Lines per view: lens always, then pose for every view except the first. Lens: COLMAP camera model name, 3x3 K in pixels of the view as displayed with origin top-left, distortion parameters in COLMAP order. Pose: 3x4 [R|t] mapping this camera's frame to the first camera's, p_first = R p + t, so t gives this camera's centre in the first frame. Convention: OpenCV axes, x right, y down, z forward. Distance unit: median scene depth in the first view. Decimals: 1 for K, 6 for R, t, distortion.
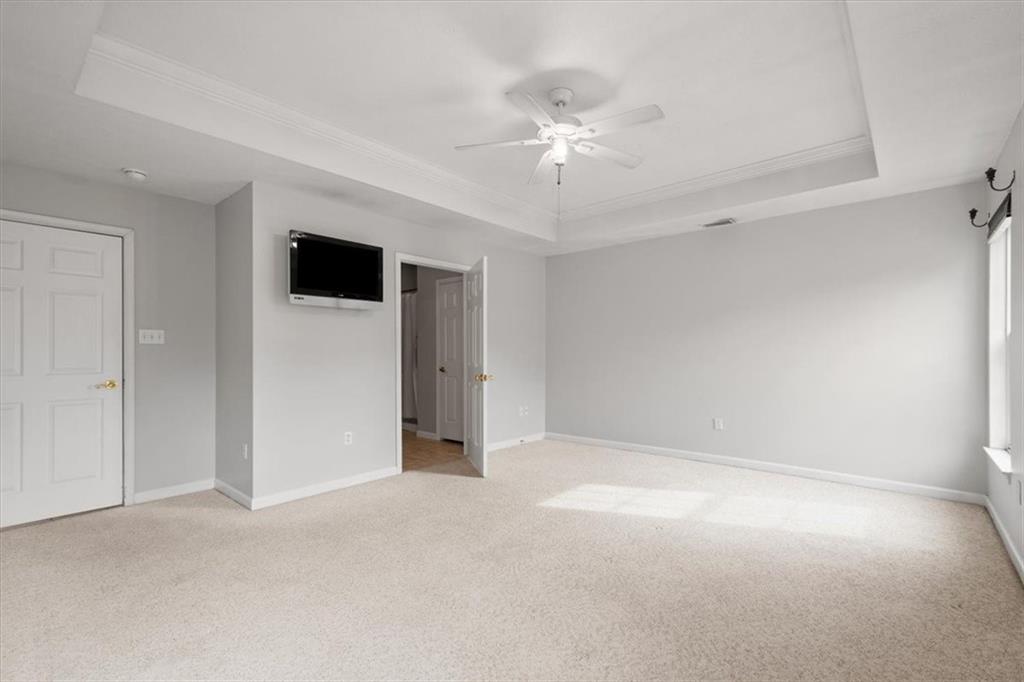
lens RADIAL K [[454.0, 0, 512.0], [0, 454.0, 348.8], [0, 0, 1]] dist [0.003348, -0.000278]
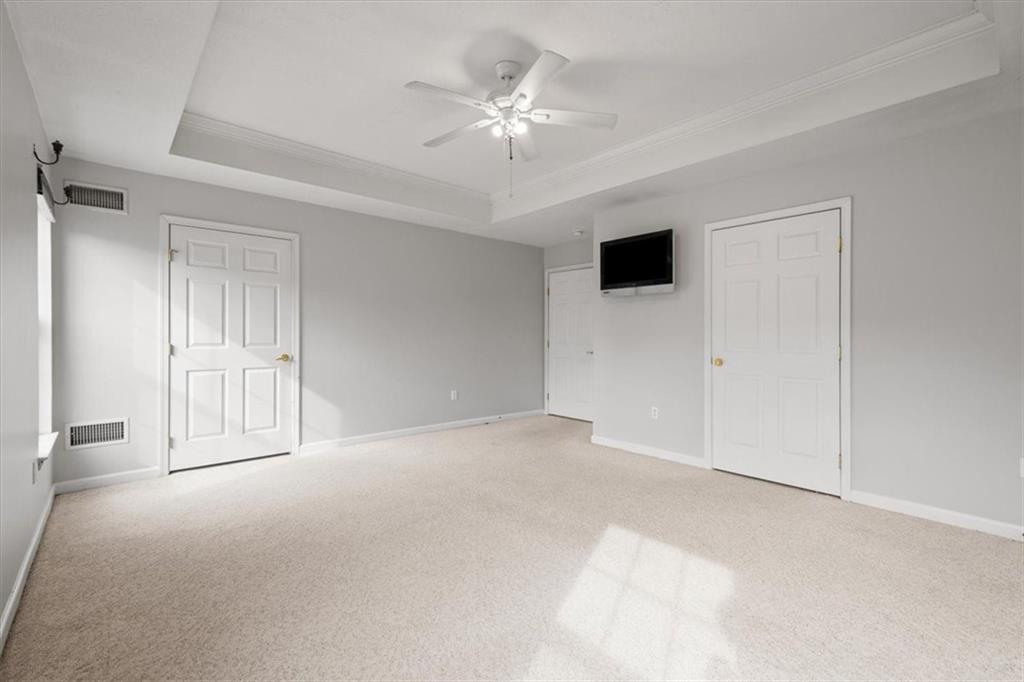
lens RADIAL K [[439.9, 0, 514.0], [0, 439.9, 333.7], [0, 0, 1]] dist [0.001765, 0.000039]
pose [[-0.116984, -0.001005, -0.993133, 0.770683], [-0.000293, 0.999999, -0.000977, 0.008732], [0.993134, 0.000177, -0.116984, 0.835328]]
